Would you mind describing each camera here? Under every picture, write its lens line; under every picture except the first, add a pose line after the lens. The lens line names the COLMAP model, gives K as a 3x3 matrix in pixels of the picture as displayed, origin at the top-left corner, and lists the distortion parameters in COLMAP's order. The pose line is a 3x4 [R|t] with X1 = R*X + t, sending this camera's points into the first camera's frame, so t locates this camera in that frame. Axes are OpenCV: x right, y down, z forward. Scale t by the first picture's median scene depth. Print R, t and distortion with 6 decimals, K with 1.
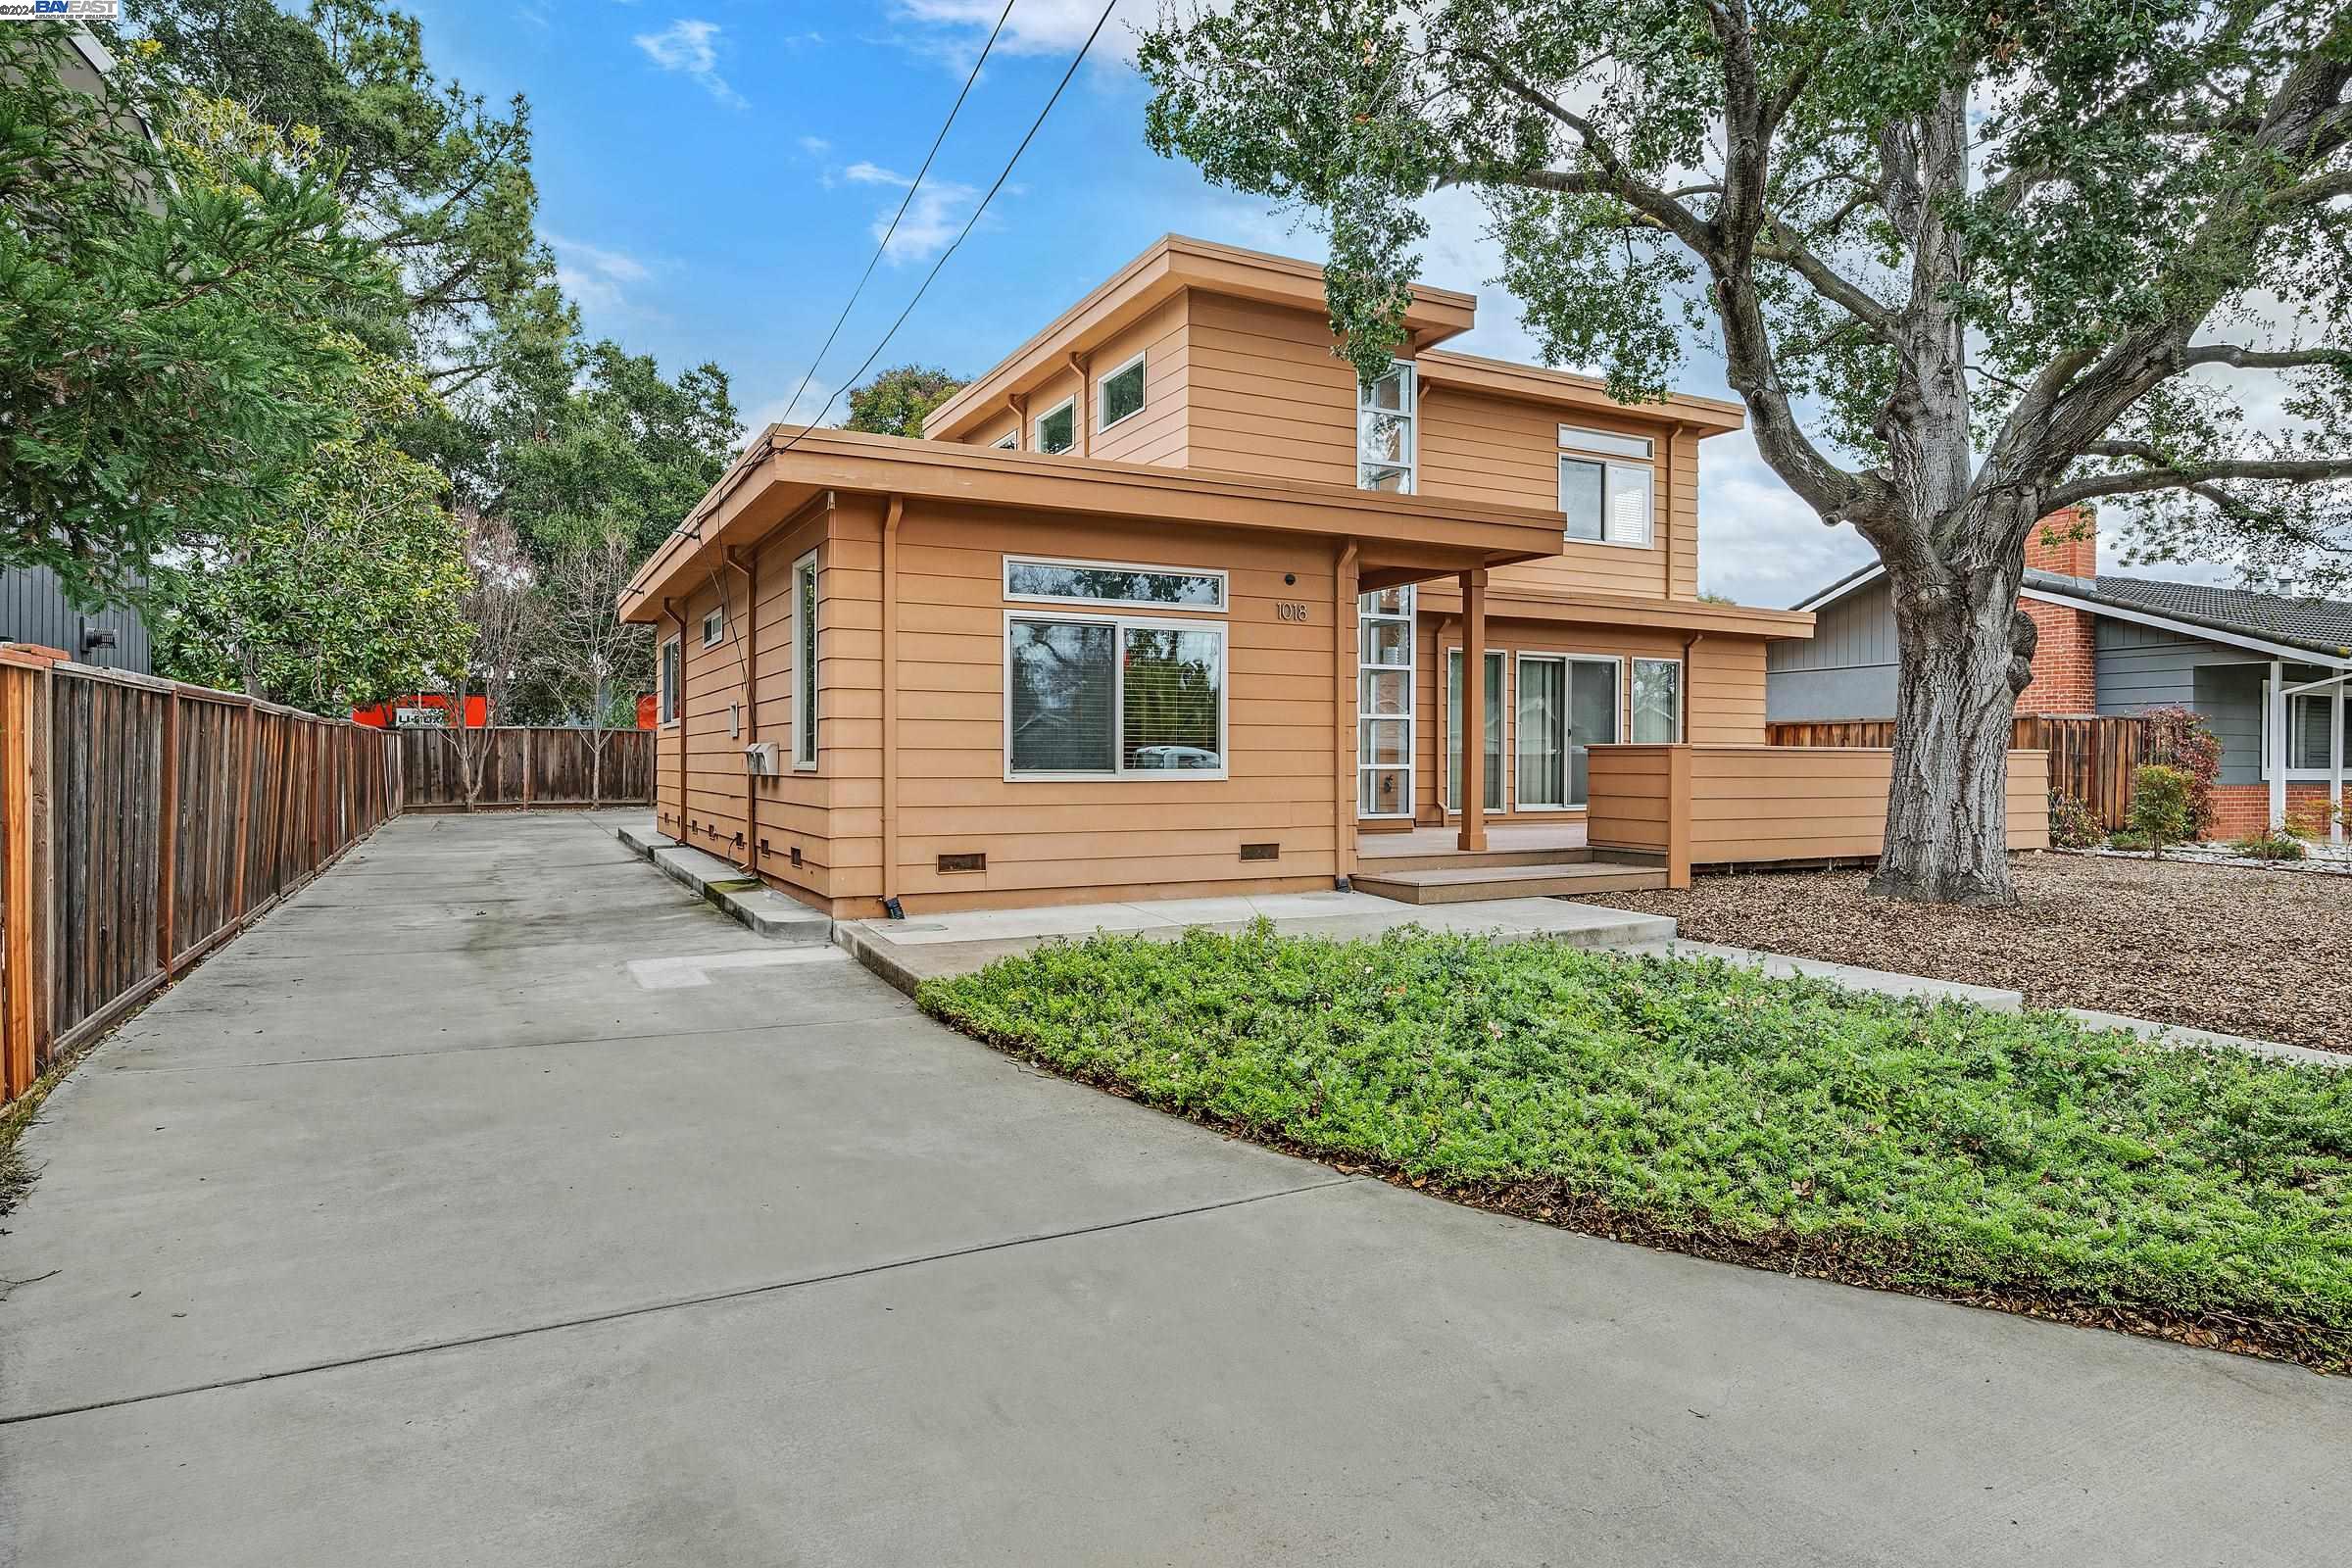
lens RADIAL K [[1337.9, 0, 1173.5], [0, 1337.9, 771.5], [0, 0, 1]] dist [0.003897, 0.000385]
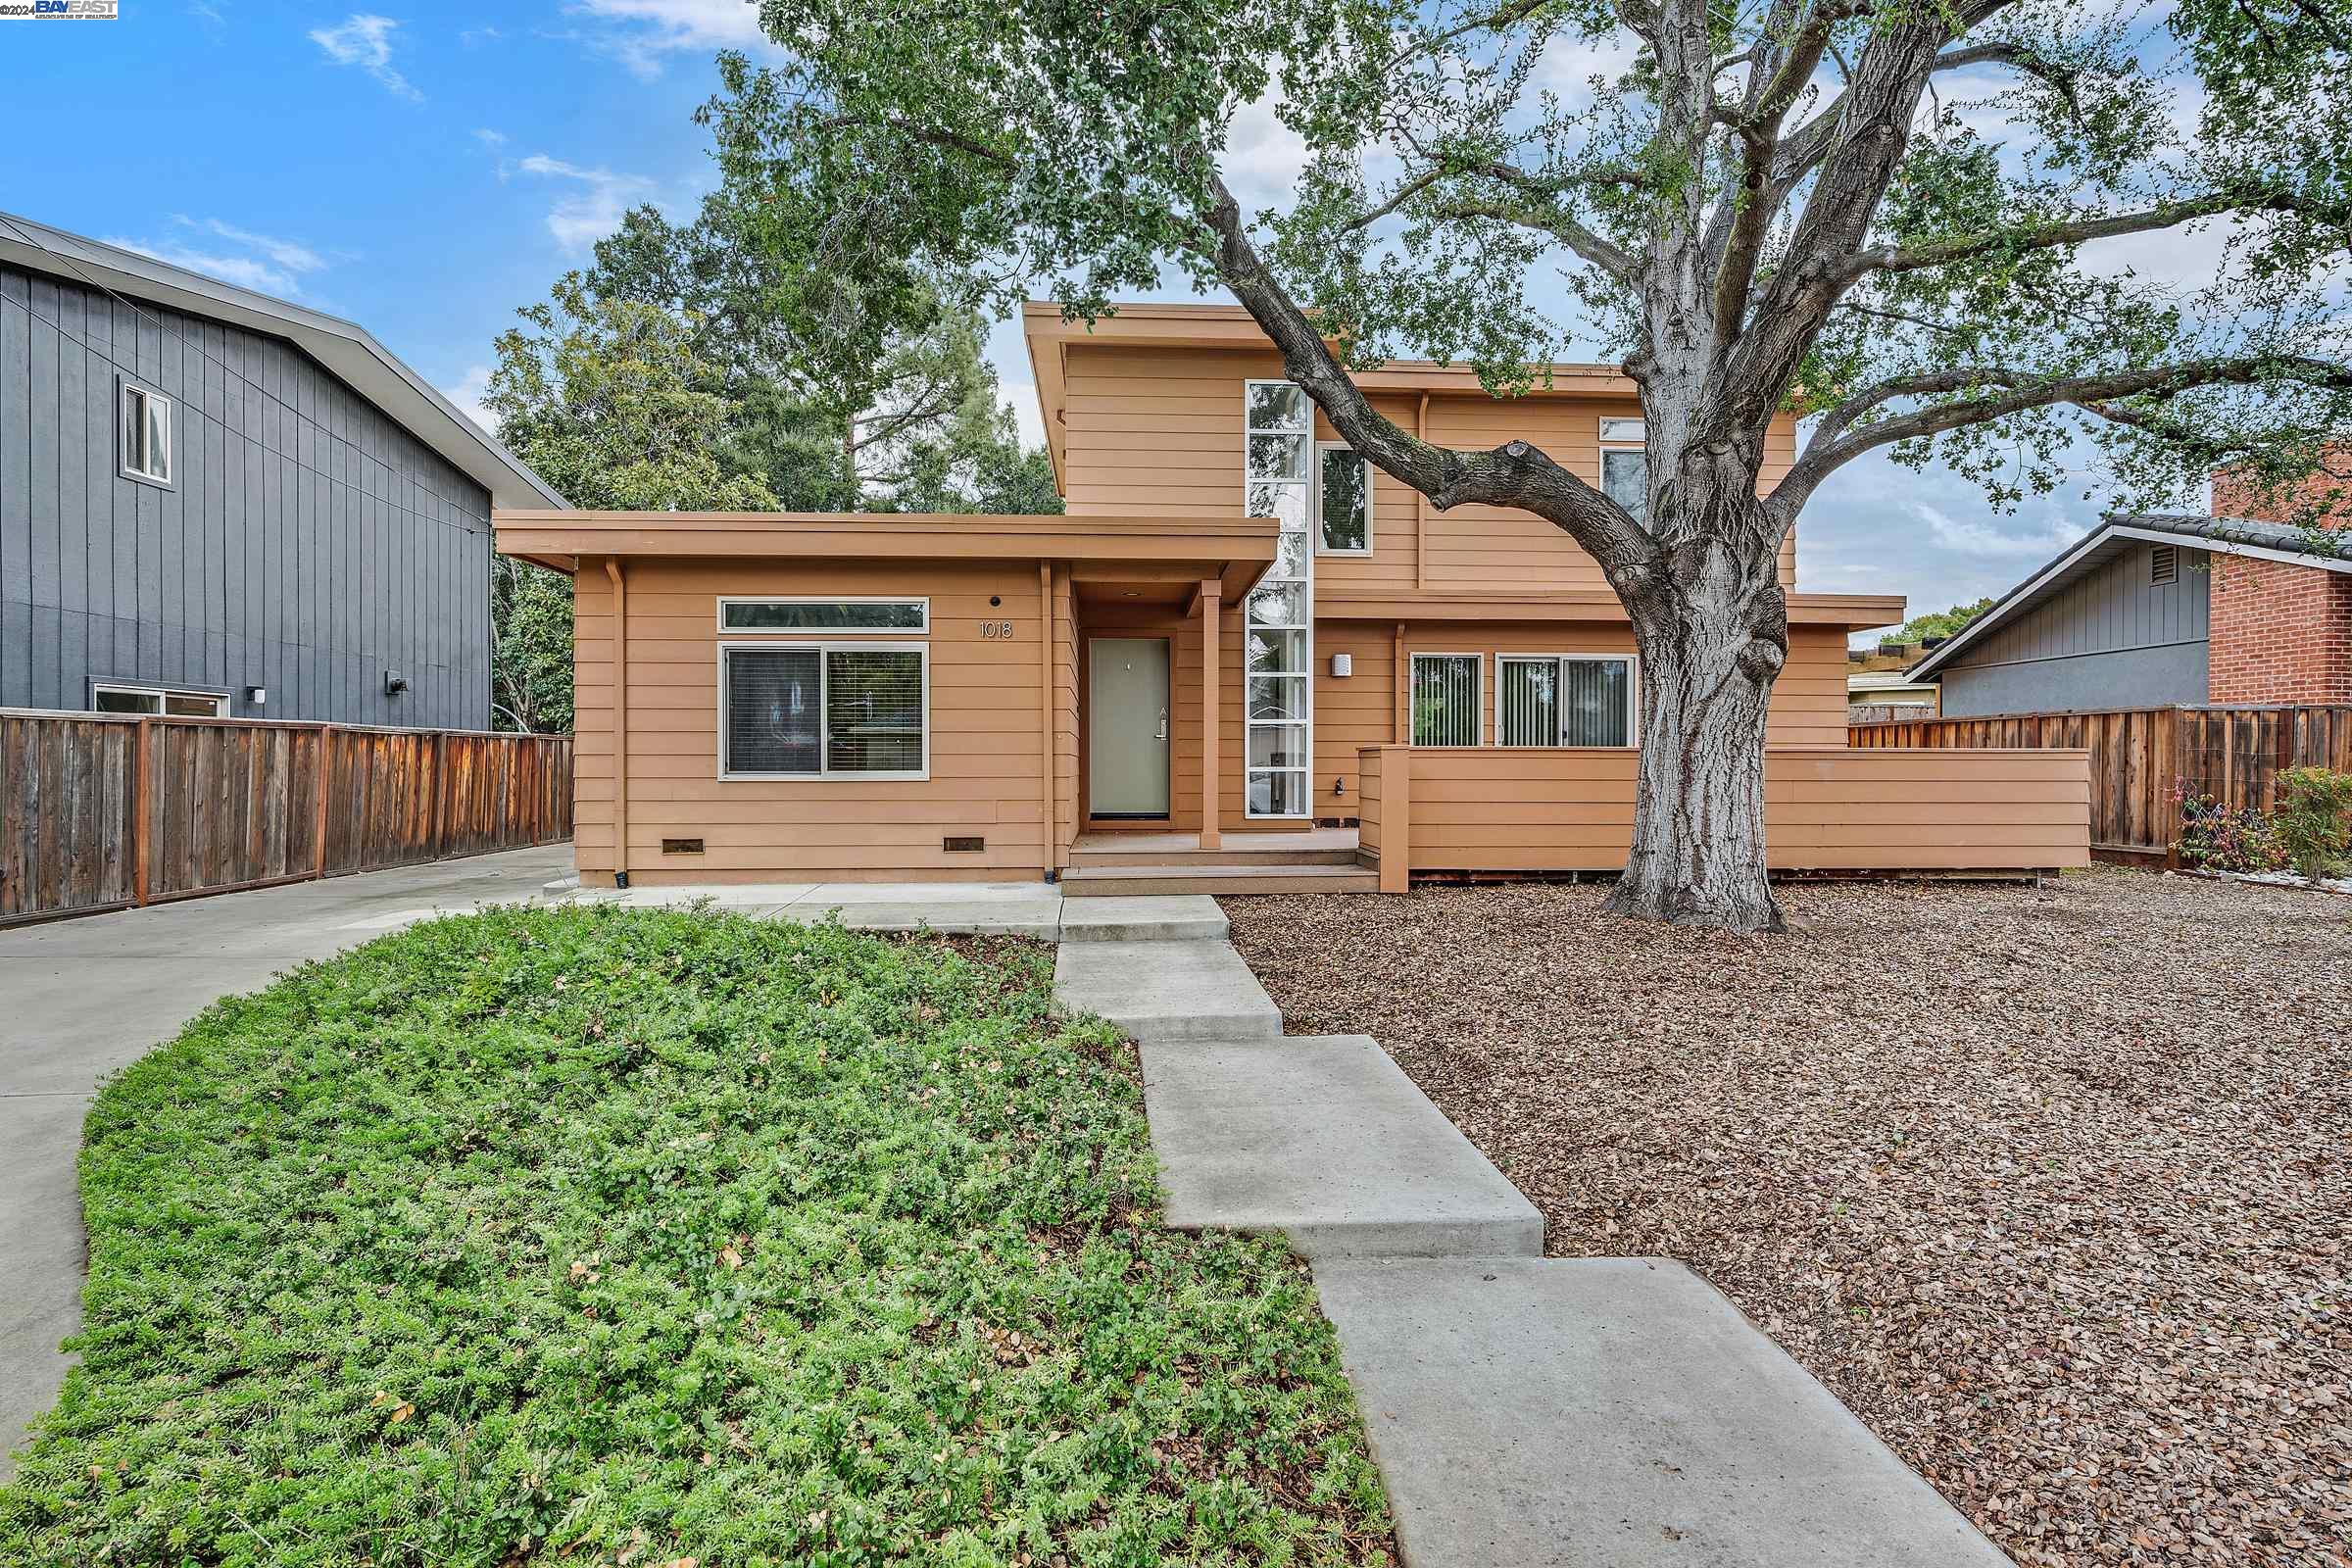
lens RADIAL K [[1182.7, 0, 1174.4], [0, 1182.7, 773.8], [0, 0, 1]] dist [-0.002462, -0.000115]
pose [[0.912416, 0.000232, -0.409265, 0.602318], [-0.001402, 0.999996, -0.002559, 0.002753], [0.409263, 0.002909, 0.912412, 0.154527]]
